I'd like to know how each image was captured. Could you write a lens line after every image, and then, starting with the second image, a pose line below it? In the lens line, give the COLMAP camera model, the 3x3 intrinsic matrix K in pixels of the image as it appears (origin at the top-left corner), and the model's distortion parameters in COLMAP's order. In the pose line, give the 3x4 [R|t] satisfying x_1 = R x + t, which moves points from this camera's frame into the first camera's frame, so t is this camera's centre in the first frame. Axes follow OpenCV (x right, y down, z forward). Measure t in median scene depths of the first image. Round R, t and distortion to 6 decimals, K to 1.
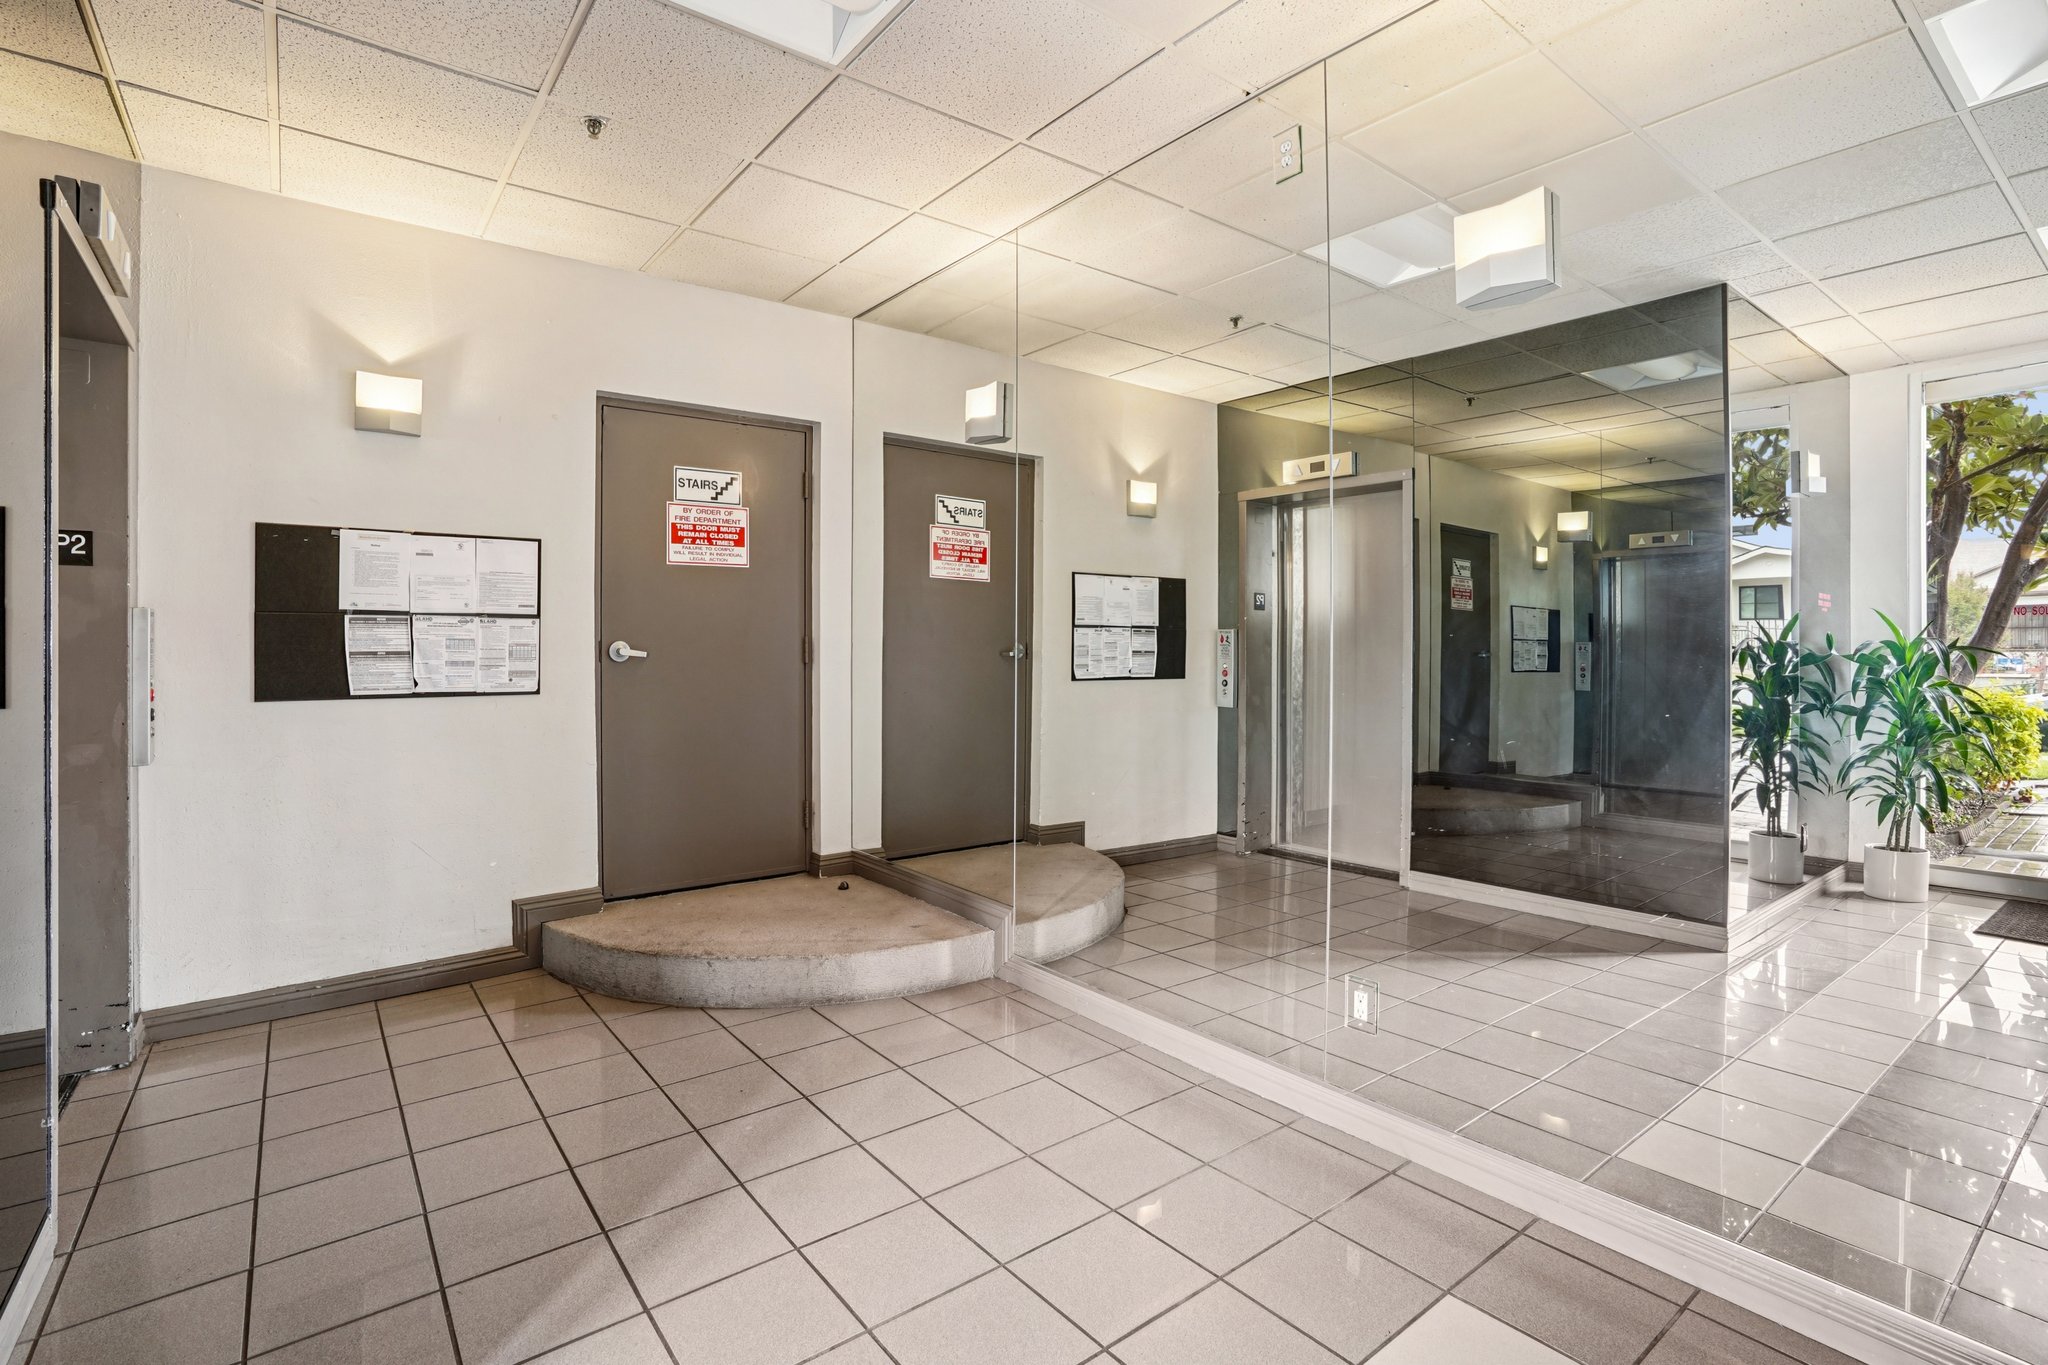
lens RADIAL K [[971.0, 0, 1029.2], [0, 971.0, 651.2], [0, 0, 1]] dist [-0.058904, 0.023538]
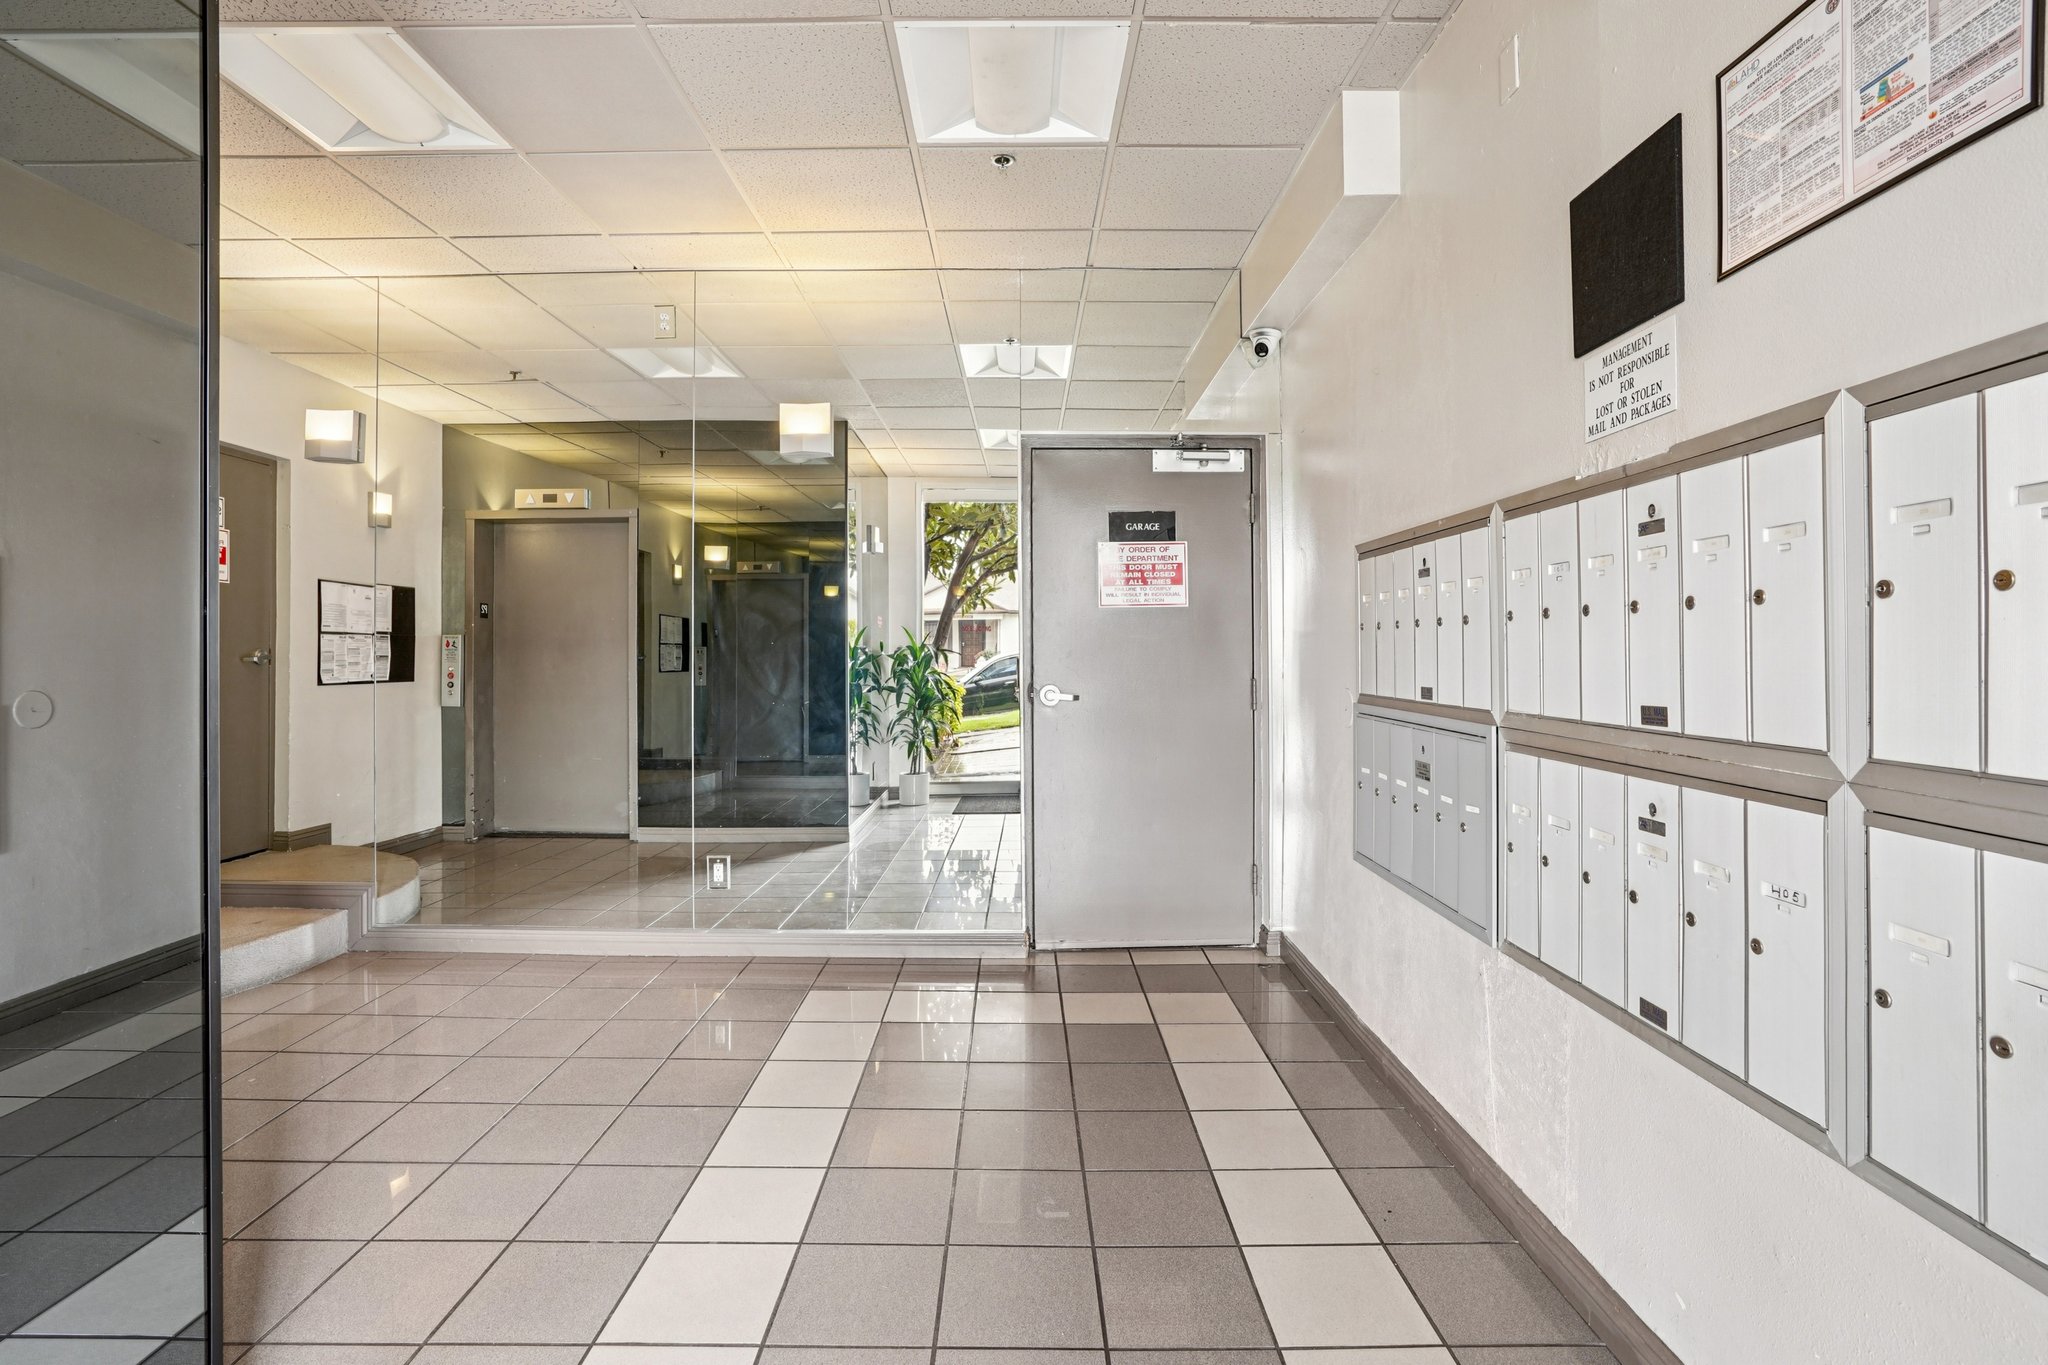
lens RADIAL K [[971.0, 0, 1029.2], [0, 971.0, 651.2], [0, 0, 1]] dist [-0.058904, 0.023538]
pose [[0.617381, -0.005085, 0.786648, -0.245544], [0.006013, 0.999980, 0.001745, -0.002697], [-0.786641, 0.003653, 0.617400, -0.173130]]
